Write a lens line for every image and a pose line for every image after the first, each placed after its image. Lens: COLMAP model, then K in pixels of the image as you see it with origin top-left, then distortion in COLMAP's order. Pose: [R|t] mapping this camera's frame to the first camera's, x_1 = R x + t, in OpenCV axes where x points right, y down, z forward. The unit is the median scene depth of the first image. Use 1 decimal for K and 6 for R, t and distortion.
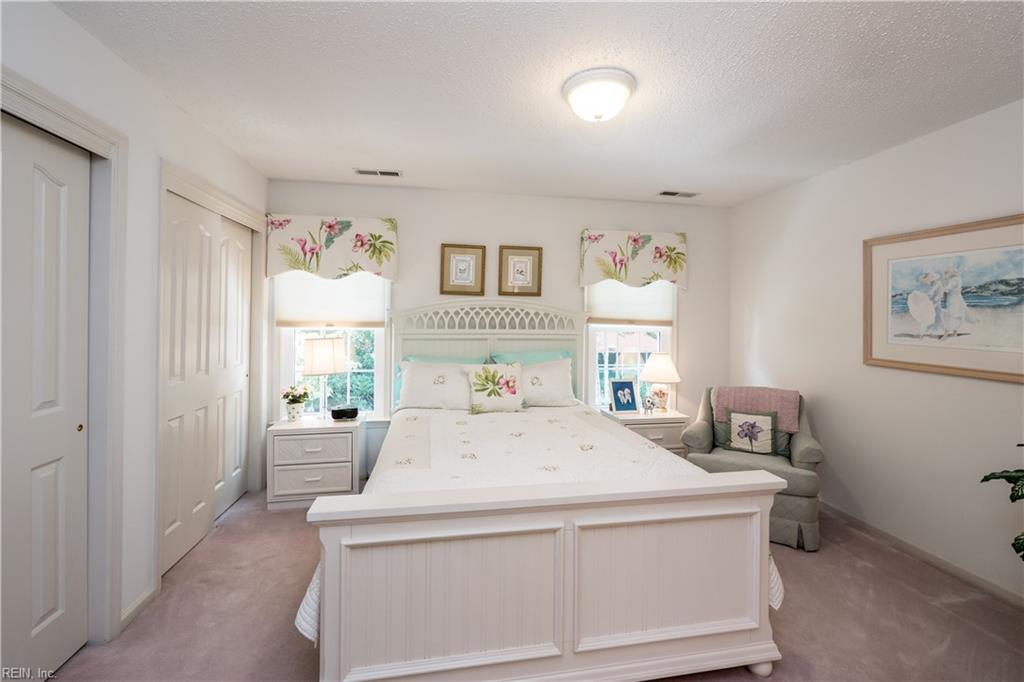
lens RADIAL K [[437.8, 0, 512.3], [0, 437.8, 318.7], [0, 0, 1]] dist [-0.000325, 0.000084]
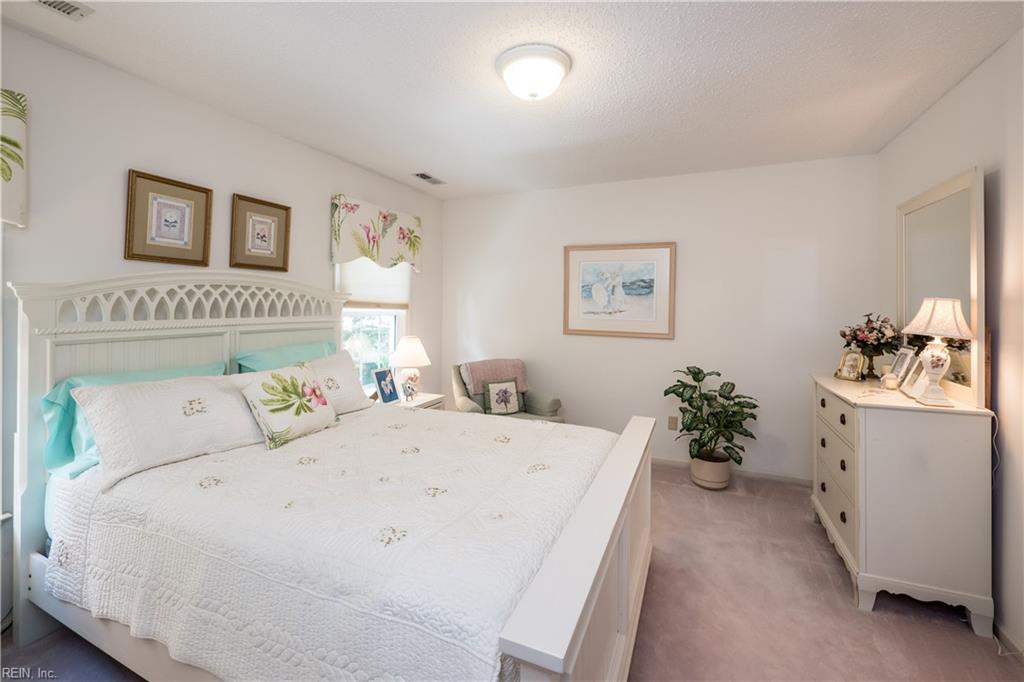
lens RADIAL K [[437.8, 0, 511.6], [0, 437.8, 303.9], [0, 0, 1]] dist [-0.000329, 0.000130]
pose [[0.555119, -0.006285, 0.831747, -0.359301], [-0.000332, 0.999970, 0.007777, -0.003034], [-0.831771, -0.004594, 0.555100, 0.274821]]
